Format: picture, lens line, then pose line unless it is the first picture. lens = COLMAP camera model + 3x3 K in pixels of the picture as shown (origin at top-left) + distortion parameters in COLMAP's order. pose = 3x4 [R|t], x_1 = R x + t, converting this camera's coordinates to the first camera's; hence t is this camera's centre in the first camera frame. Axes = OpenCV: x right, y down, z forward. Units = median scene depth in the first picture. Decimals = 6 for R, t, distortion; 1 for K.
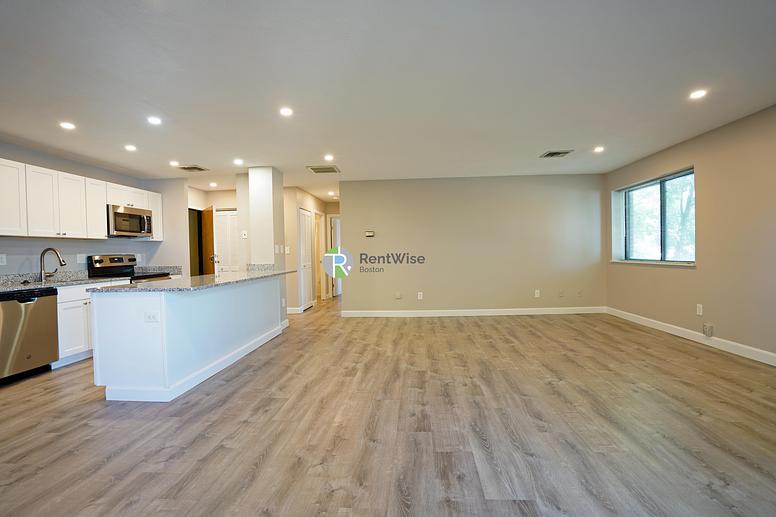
lens RADIAL K [[357.9, 0, 390.3], [0, 357.9, 258.4], [0, 0, 1]] dist [-0.000379, 0.000246]
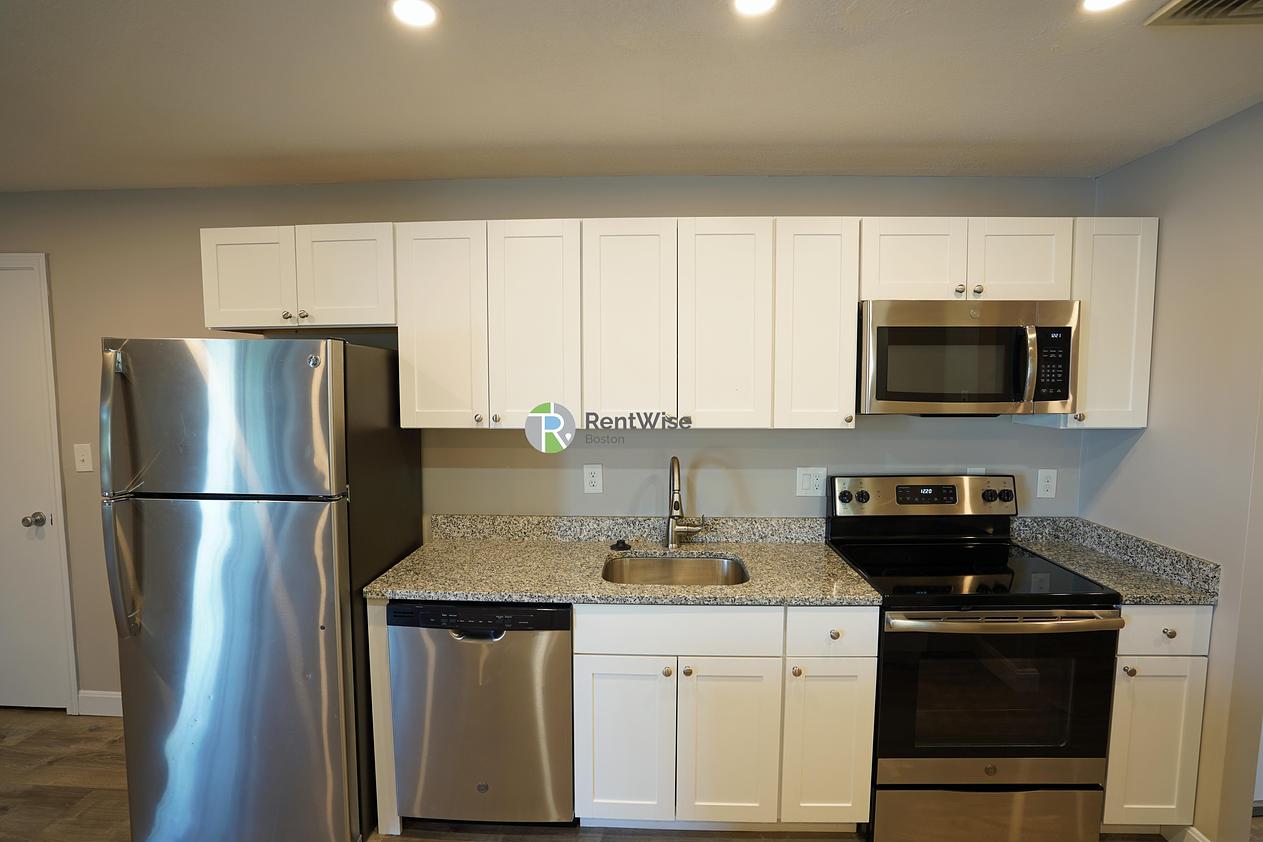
lens RADIAL K [[582.5, 0, 636.0], [0, 582.5, 417.7], [0, 0, 1]] dist [-0.000379, 0.000246]
pose [[0.056048, 0.081697, -0.995080, -0.345539], [-0.025818, 0.996432, 0.080354, -0.093111], [0.998094, 0.021187, 0.057957, 0.794193]]
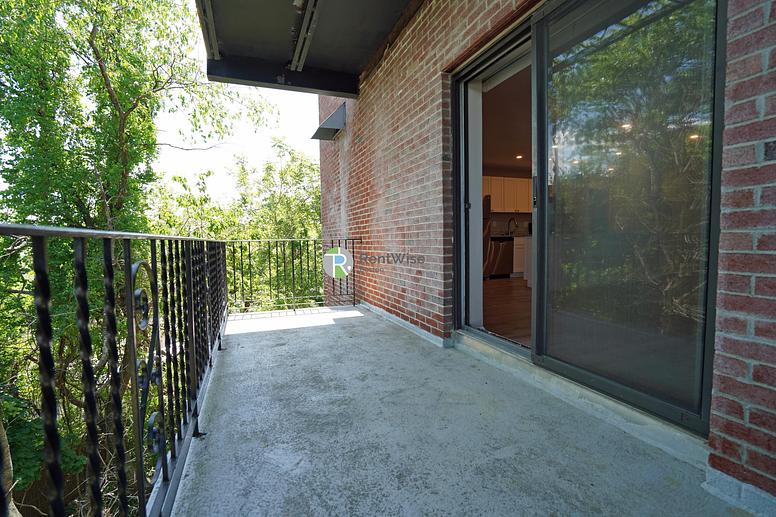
lens RADIAL K [[357.9, 0, 388.4], [0, 357.9, 258.0], [0, 0, 1]] dist [-0.000379, 0.000246]
pose [[0.432328, 0.066562, -0.899256, 0.463050], [-0.022325, 0.997756, 0.063120, 0.066844], [0.901440, -0.007212, 0.432844, -0.406199]]
